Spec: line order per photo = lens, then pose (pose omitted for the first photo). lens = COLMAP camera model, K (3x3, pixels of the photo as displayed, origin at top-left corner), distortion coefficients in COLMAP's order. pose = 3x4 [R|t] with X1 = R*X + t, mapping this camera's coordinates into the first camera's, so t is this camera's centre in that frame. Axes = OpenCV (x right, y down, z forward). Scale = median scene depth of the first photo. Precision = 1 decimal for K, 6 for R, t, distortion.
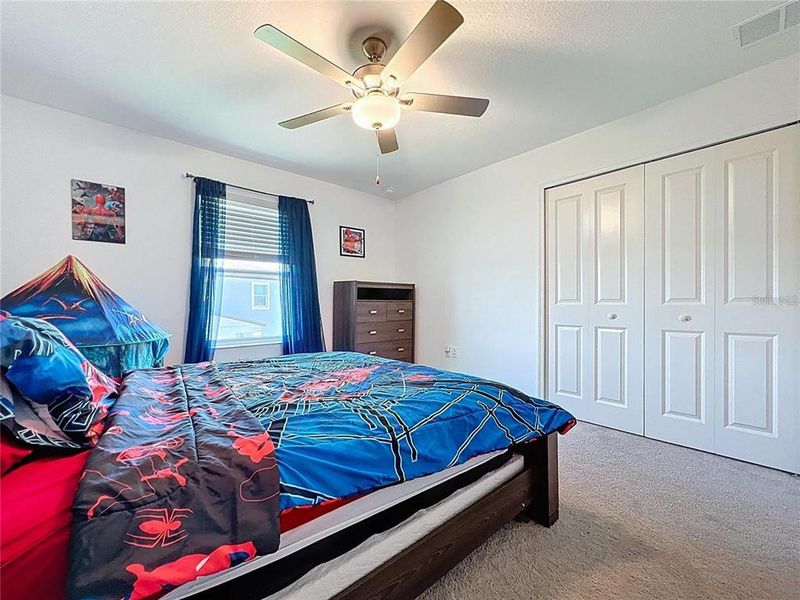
lens RADIAL K [[331.0, 0, 400.0], [0, 331.0, 300.0], [0, 0, 1]] dist [-0.000654, -0.000166]
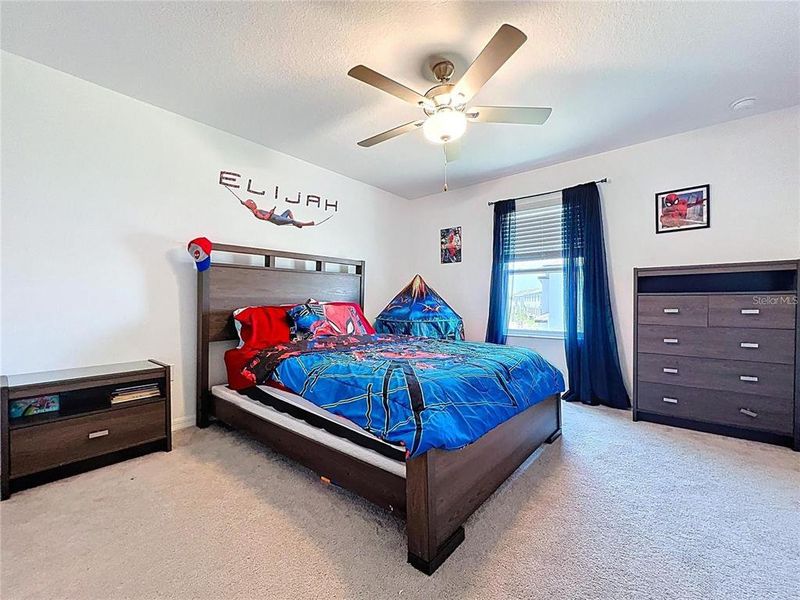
lens RADIAL K [[331.0, 0, 400.0], [0, 331.0, 300.0], [0, 0, 1]] dist [-0.000654, -0.000166]
pose [[0.166004, -0.003518, -0.986119, 0.585352], [0.015903, 0.999873, -0.000890, 0.008875], [0.985997, -0.015535, 0.166038, 0.386117]]
